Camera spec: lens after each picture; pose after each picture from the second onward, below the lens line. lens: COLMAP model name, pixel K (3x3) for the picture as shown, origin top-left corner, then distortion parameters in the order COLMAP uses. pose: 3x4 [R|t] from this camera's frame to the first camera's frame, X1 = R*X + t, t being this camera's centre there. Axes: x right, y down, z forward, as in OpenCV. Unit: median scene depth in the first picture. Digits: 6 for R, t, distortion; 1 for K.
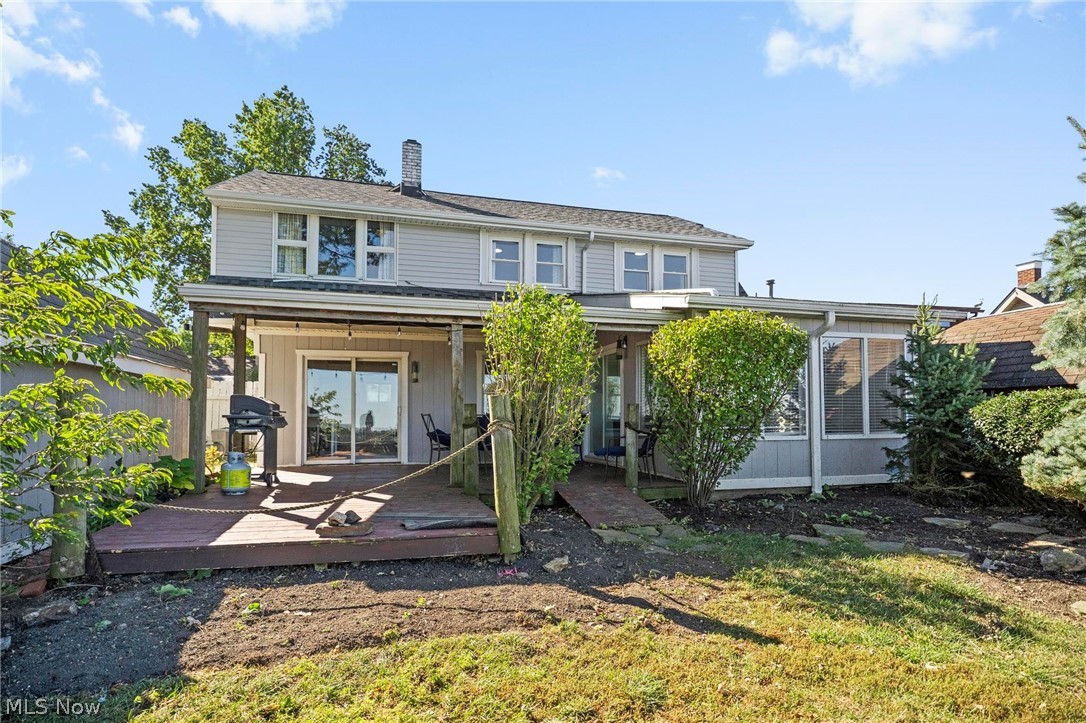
lens RADIAL K [[557.6, 0, 543.0], [0, 557.6, 361.5], [0, 0, 1]] dist [-0.000806, 0.000117]
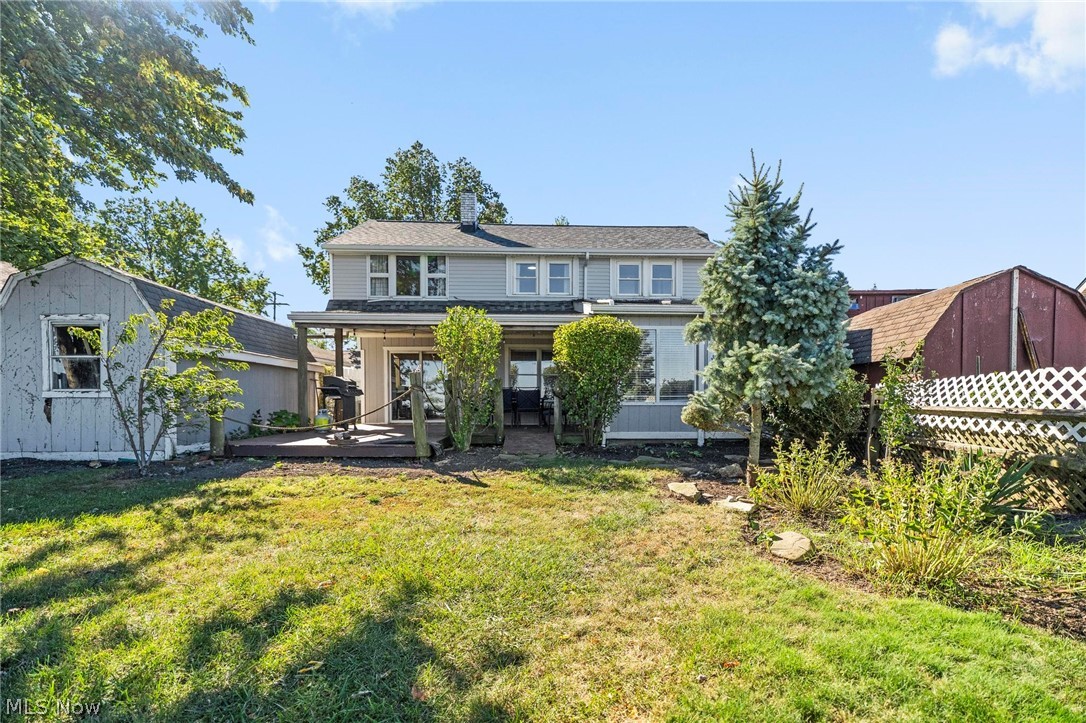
lens RADIAL K [[501.1, 0, 543.0], [0, 501.1, 361.5], [0, 0, 1]] dist [-0.000407, -0.000017]
pose [[0.971196, -0.012708, -0.237944, 0.273661], [0.017782, 0.999658, 0.019191, 0.000538], [0.237619, -0.022869, 0.971089, -0.190000]]
